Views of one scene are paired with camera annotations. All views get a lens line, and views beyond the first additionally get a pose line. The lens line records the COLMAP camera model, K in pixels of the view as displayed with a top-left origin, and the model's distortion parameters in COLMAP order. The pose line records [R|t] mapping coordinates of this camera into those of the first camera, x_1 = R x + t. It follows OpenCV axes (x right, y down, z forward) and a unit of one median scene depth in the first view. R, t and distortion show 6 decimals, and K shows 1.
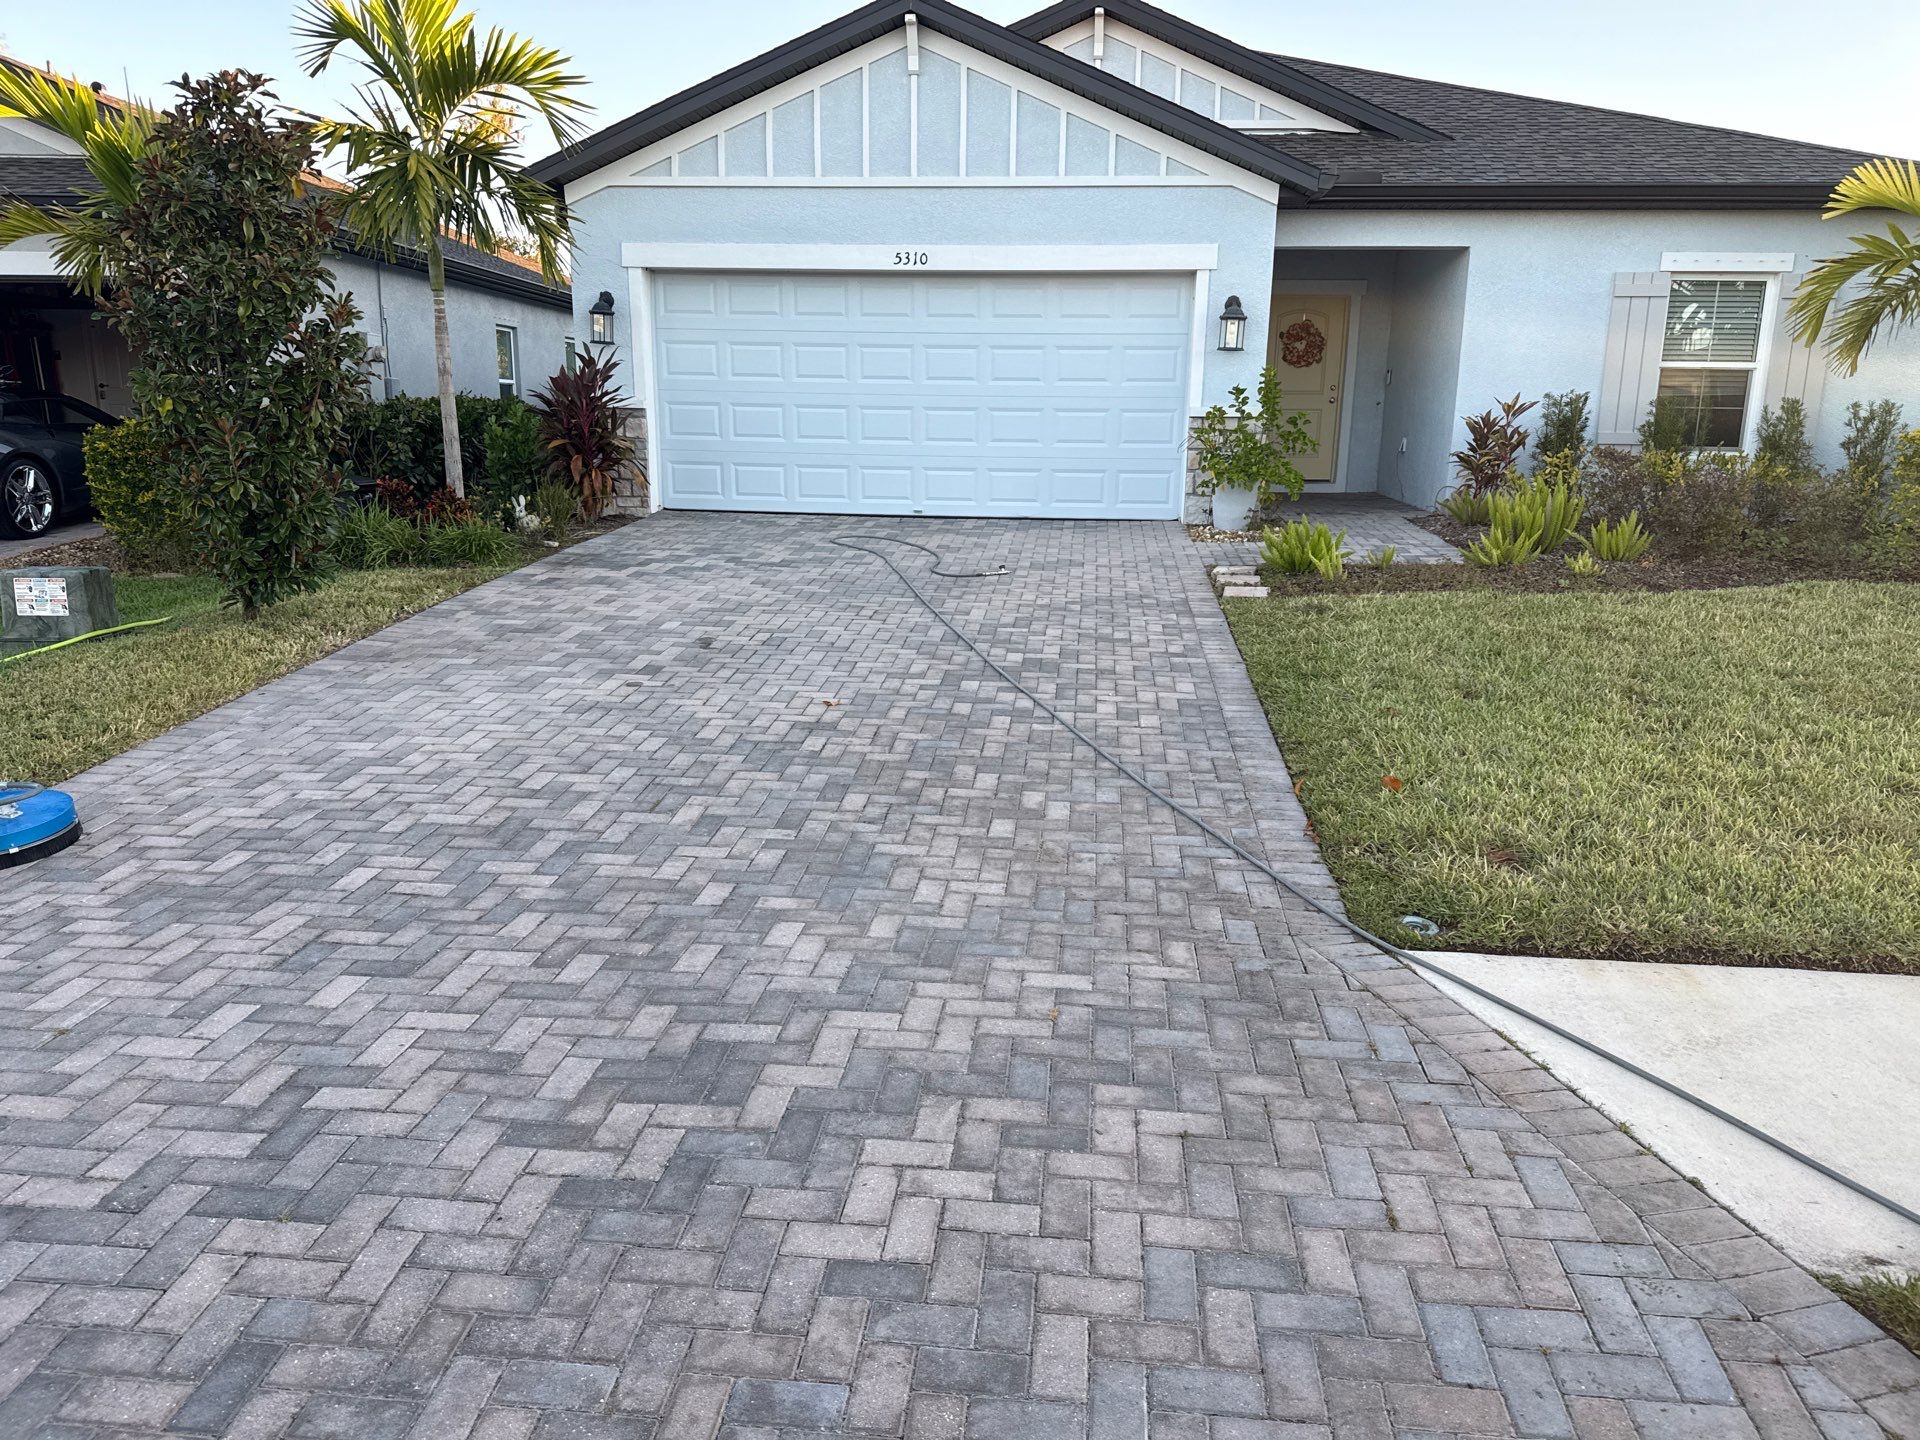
lens RADIAL K [[1345.5, 0, 960.0], [0, 1345.5, 720.0], [0, 0, 1]] dist [0.025550, -0.031784]
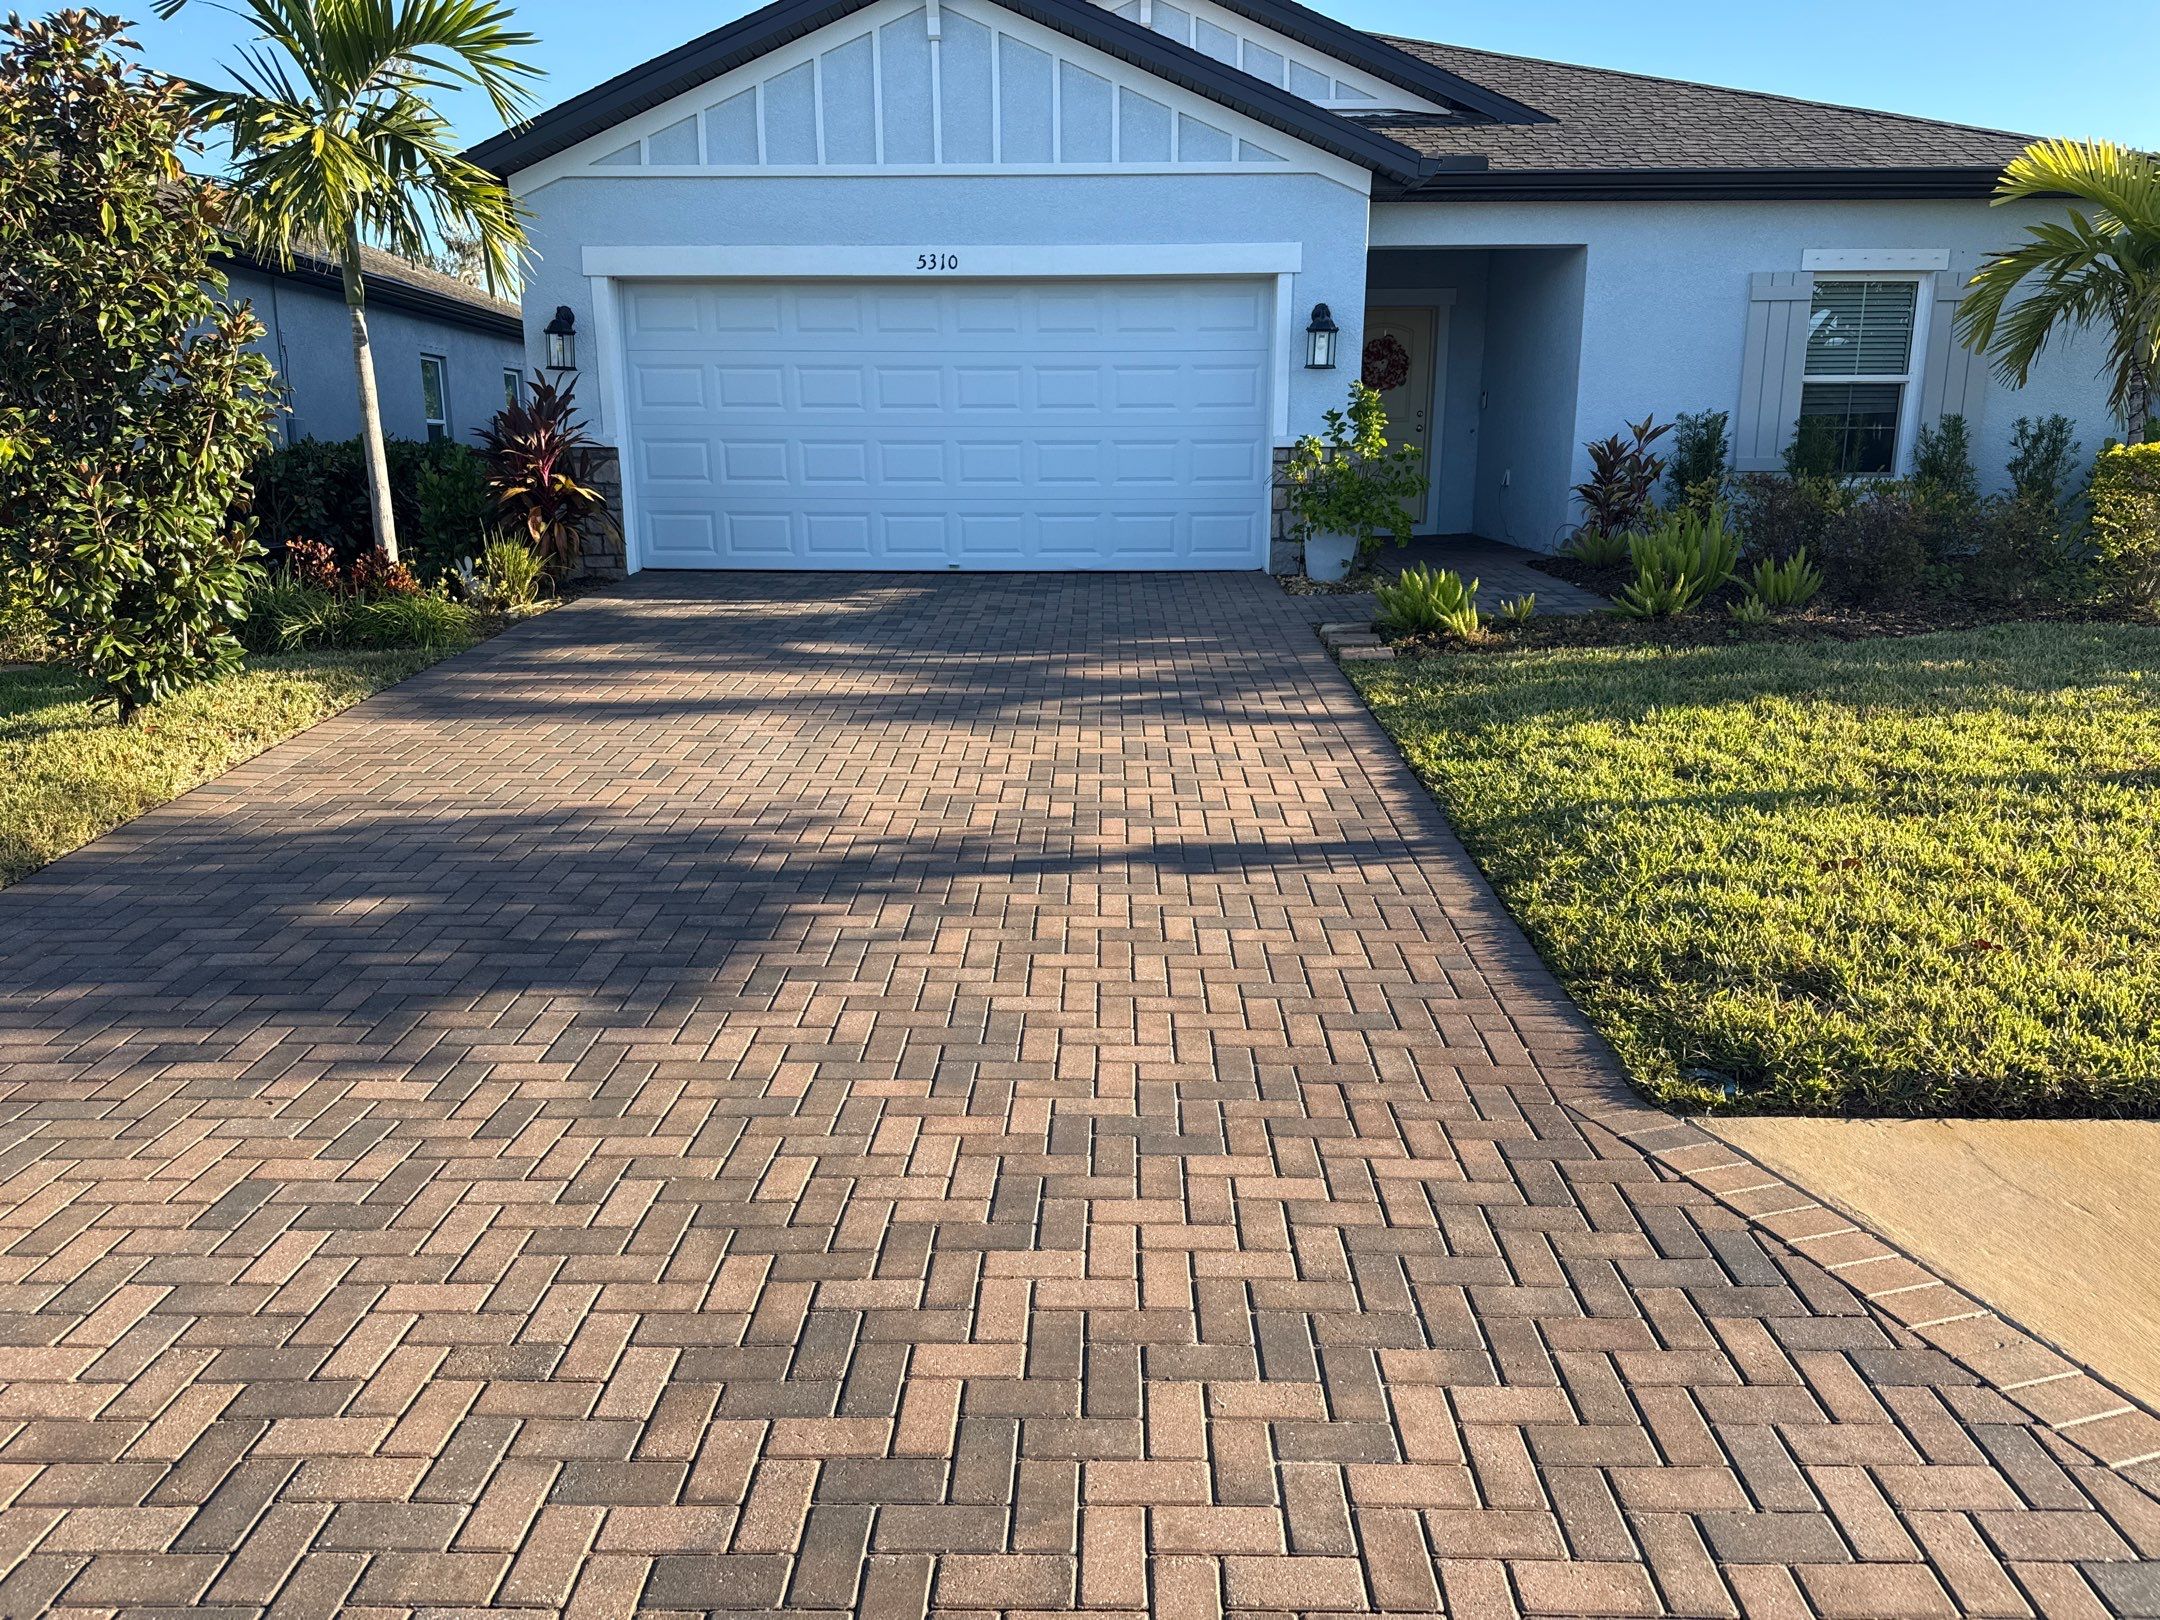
lens RADIAL K [[1521.7, 0, 1081.4], [0, 1521.7, 816.2], [0, 0, 1]] dist [0.021317, -0.018351]
pose [[0.996804, -0.033693, 0.072435, -0.045403], [0.032964, 0.999393, 0.011237, -0.012702], [-0.072770, -0.008813, 0.997310, 0.081688]]
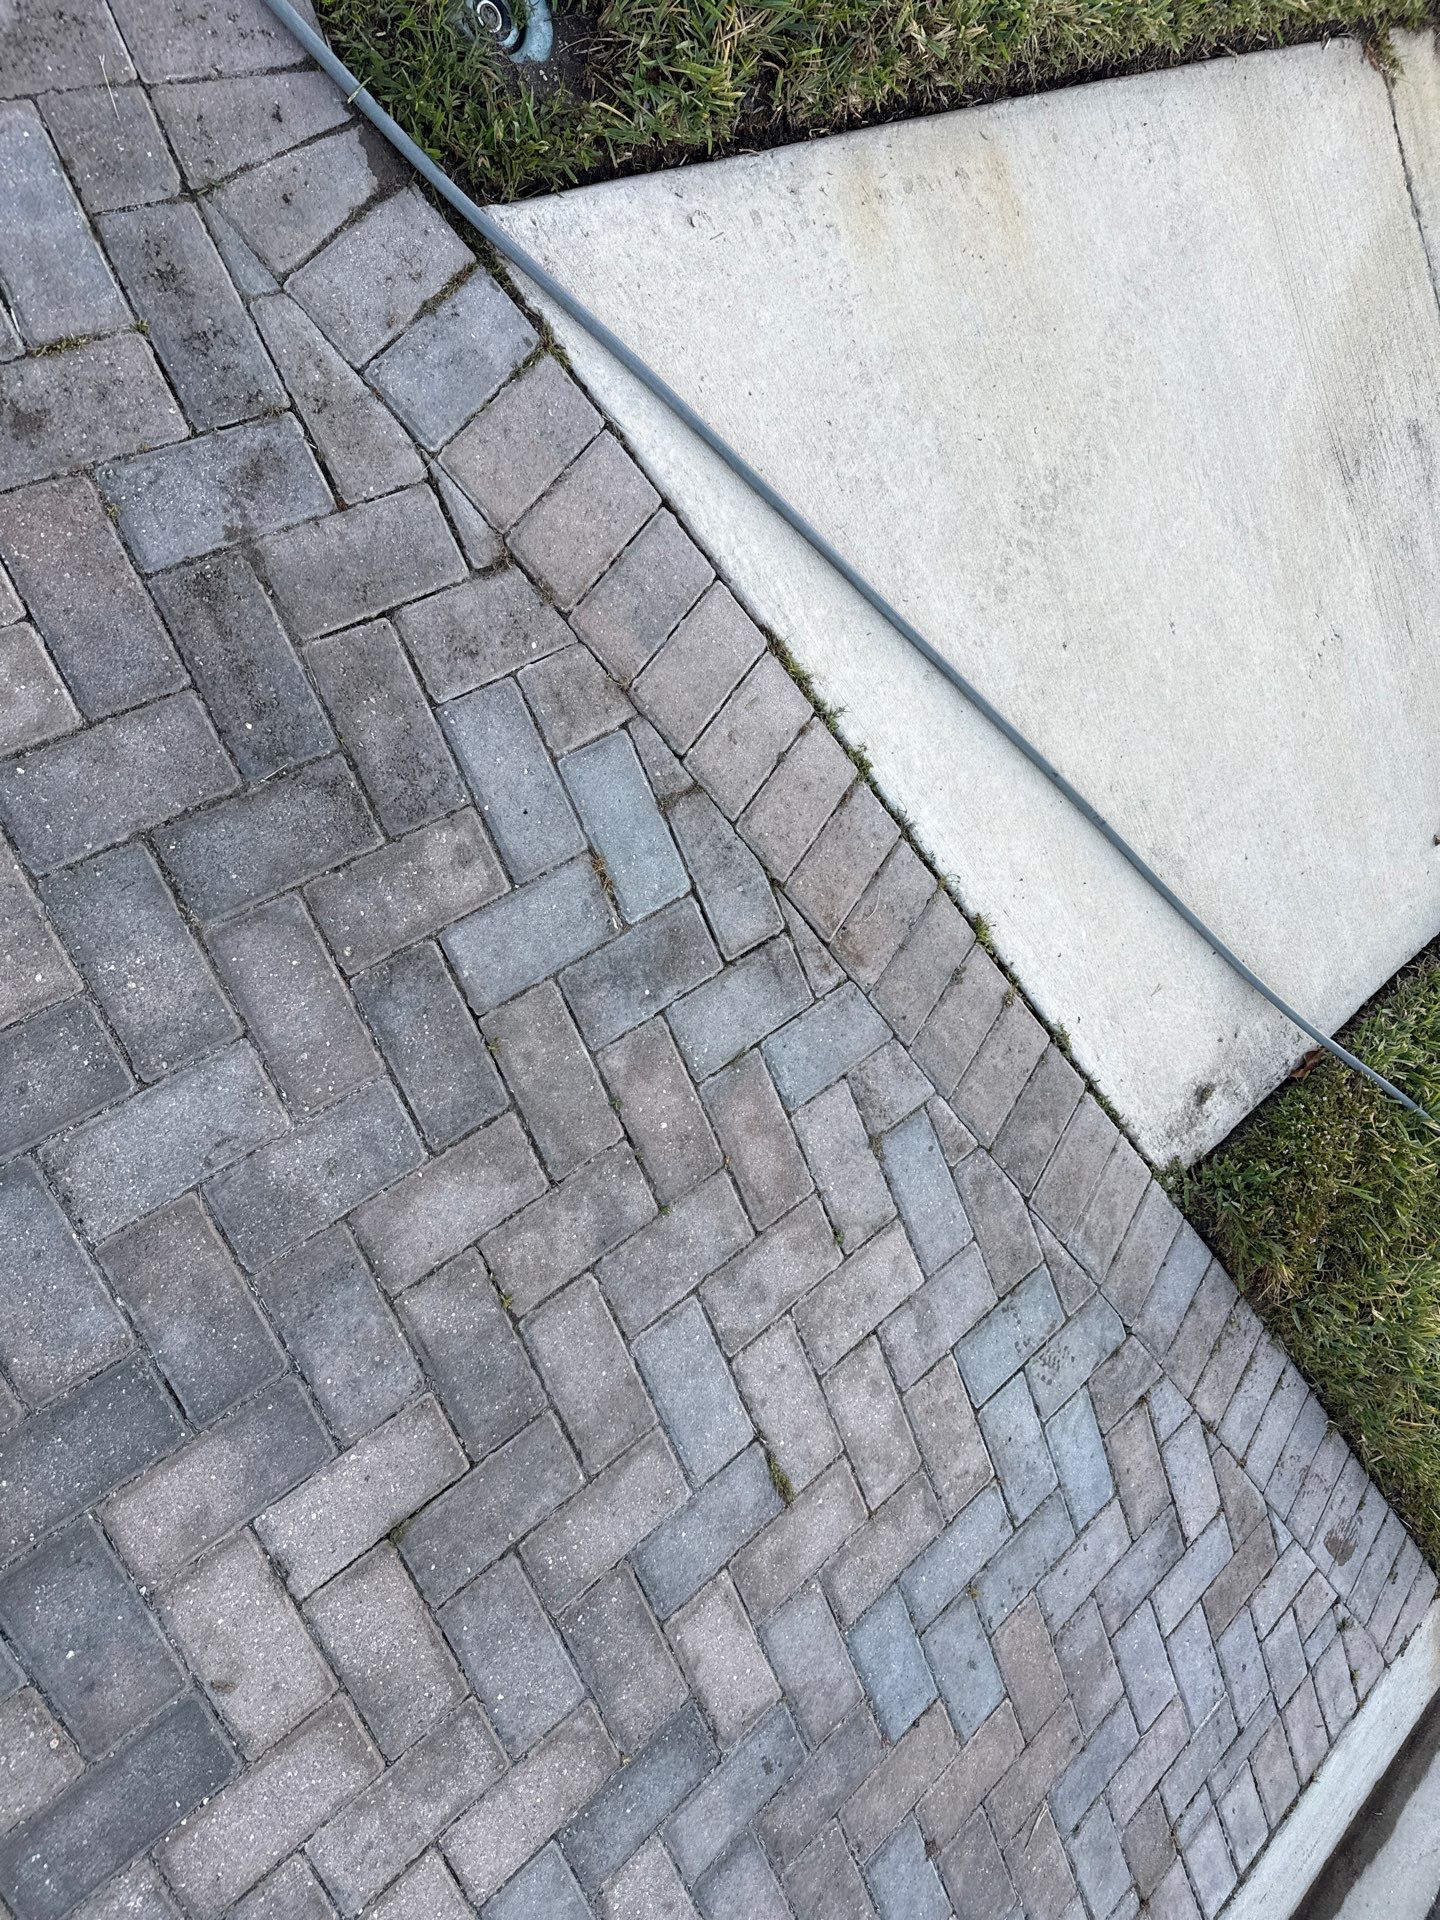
lens RADIAL K [[1345.5, 0, 719.8], [0, 1345.5, 958.3], [0, 0, 1]] dist [0.025550, -0.031784]
pose [[0.698119, -0.533302, 0.477723, 0.050712], [-0.434107, 0.215318, 0.874751, -0.062408], [-0.569369, -0.818063, -0.081192, 0.440102]]
